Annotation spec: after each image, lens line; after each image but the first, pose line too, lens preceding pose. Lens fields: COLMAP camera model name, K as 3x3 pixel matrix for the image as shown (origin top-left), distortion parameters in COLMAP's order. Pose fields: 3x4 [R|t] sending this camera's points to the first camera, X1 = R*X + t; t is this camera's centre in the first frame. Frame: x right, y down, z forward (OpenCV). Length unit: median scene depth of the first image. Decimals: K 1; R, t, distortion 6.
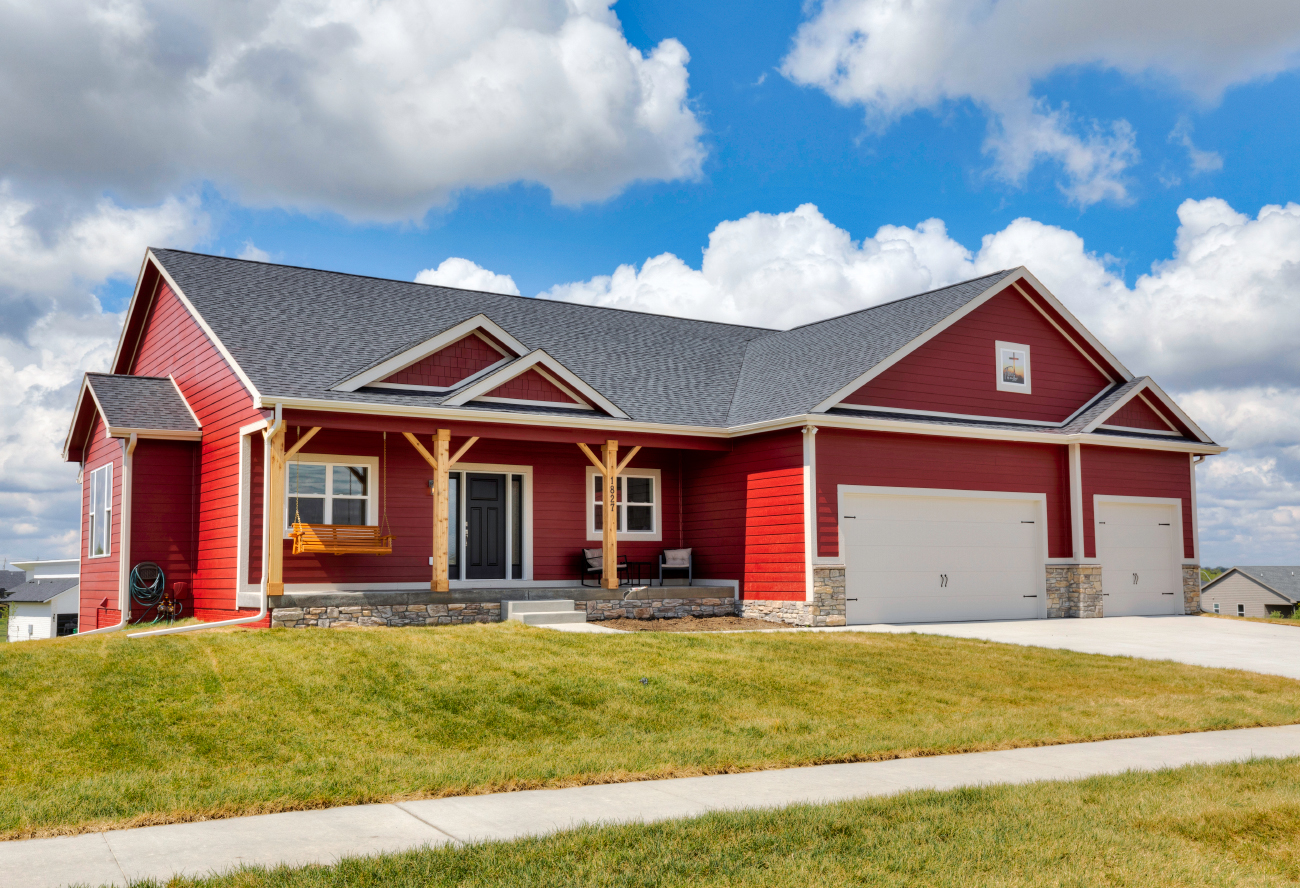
lens RADIAL K [[1210.0, 0, 649.9], [0, 1210.0, 440.7], [0, 0, 1]] dist [0.056290, 0.000000]
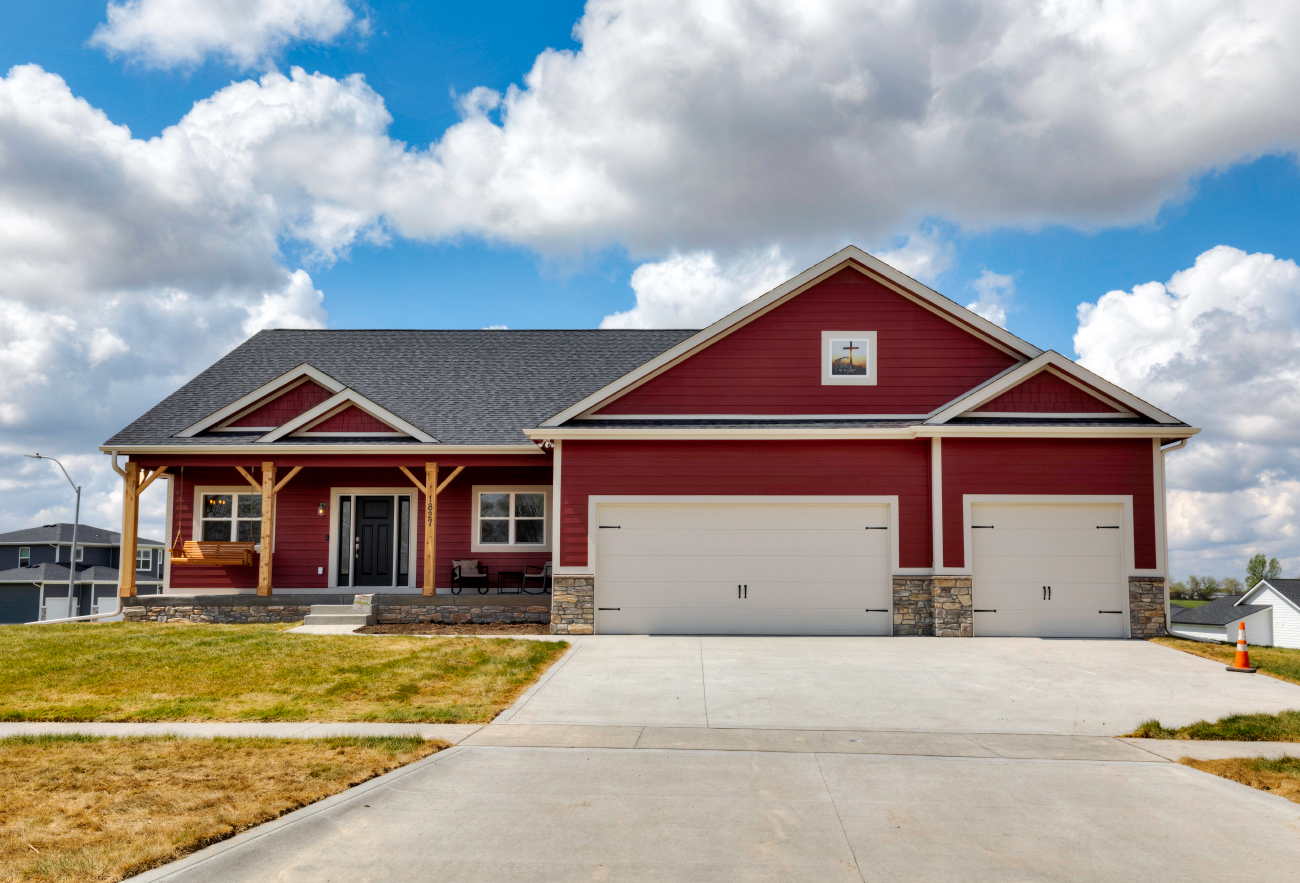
lens RADIAL K [[1187.6, 0, 649.2], [0, 1187.6, 449.9], [0, 0, 1]] dist [0.059328, 0.000000]
pose [[0.828189, -0.054472, -0.557795, 0.722519], [0.052889, 0.998420, -0.018976, 0.018813], [0.557948, -0.013786, 0.829762, 0.194560]]
